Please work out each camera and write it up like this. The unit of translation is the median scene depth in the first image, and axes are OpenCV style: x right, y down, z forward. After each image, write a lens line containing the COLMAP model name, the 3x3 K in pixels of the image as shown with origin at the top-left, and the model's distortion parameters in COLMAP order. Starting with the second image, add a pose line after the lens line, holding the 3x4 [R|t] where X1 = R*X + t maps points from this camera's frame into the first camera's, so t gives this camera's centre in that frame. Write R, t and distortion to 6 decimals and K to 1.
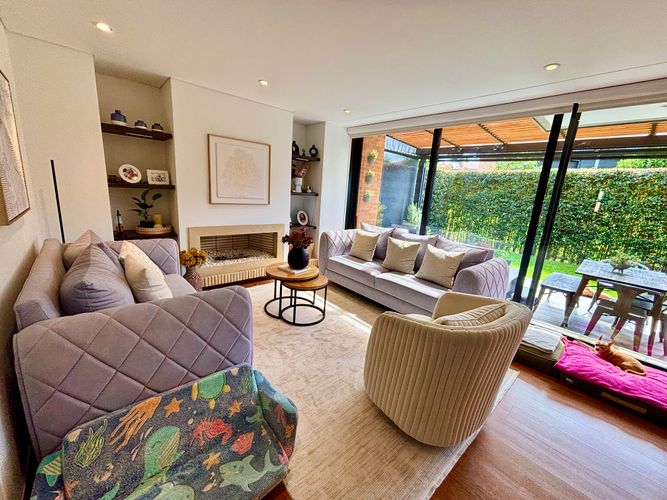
lens RADIAL K [[268.2, 0, 333.6], [0, 268.2, 248.7], [0, 0, 1]] dist [-0.001627, -0.000021]
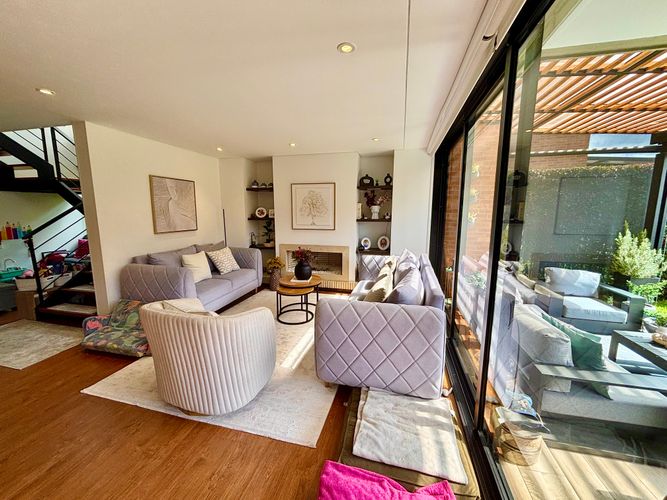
lens RADIAL K [[268.2, 0, 336.7], [0, 268.2, 252.7], [0, 0, 1]] dist [-0.001627, -0.000021]
pose [[0.559845, 0.066413, -0.825932, 1.003611], [-0.142941, 0.989580, -0.017319, -0.053257], [0.816175, 0.127755, 0.563504, 0.420669]]
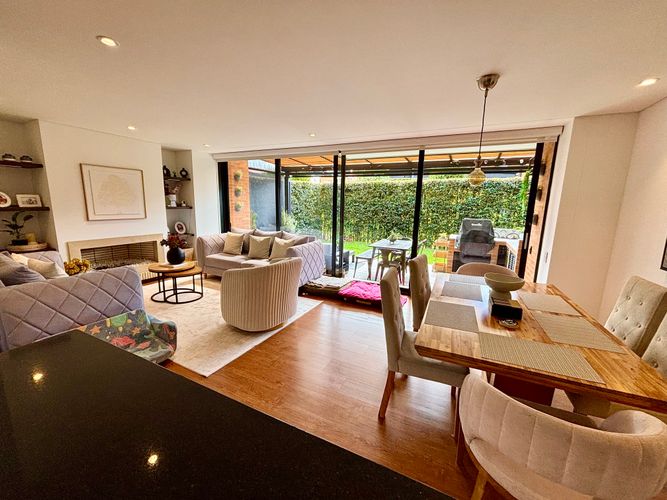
lens RADIAL K [[268.2, 0, 334.5], [0, 268.2, 249.6], [0, 0, 1]] dist [-0.001627, -0.000021]
pose [[0.928155, -0.109725, 0.355653, 0.130833], [0.120151, 0.992729, -0.007287, 0.110057], [-0.352268, 0.049496, 0.934590, -0.537486]]
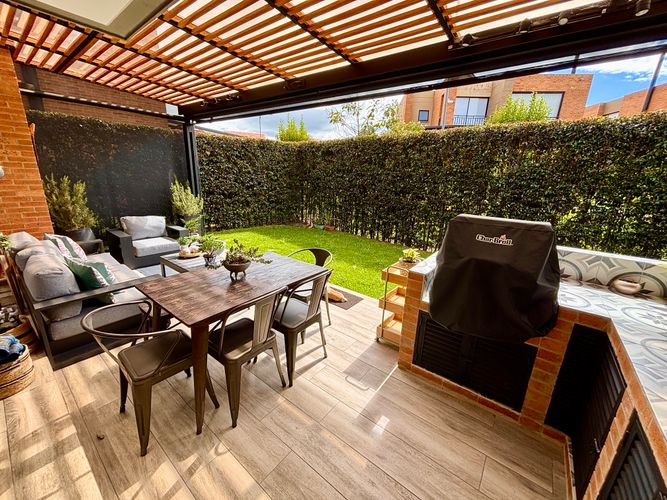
lens RADIAL K [[268.2, 0, 335.2], [0, 268.2, 250.3], [0, 0, 1]] dist [-0.001627, -0.000021]
pose [[0.984861, -0.074936, 0.156311, 1.403516], [0.065114, 0.995623, 0.067044, 0.004904], [-0.160651, -0.055852, 0.985430, 0.426906]]
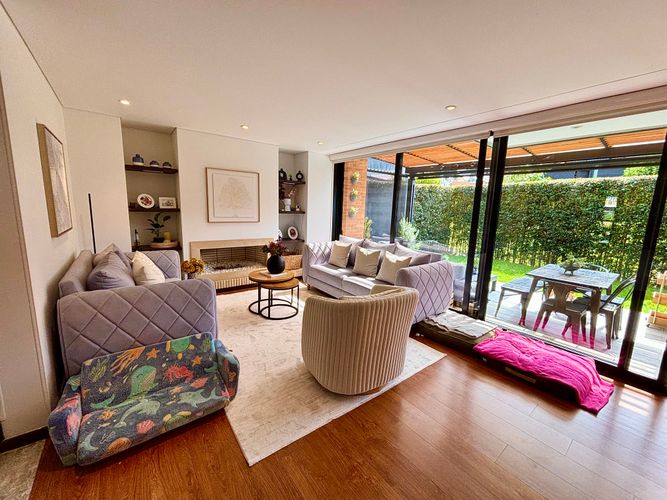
lens RADIAL K [[268.2, 0, 333.9], [0, 268.2, 248.6], [0, 0, 1]] dist [-0.001627, -0.000021]
pose [[0.996759, -0.022893, -0.077117, 0.229826], [0.017679, 0.997554, -0.067630, 0.050543], [0.078477, 0.066047, 0.994726, -0.191635]]
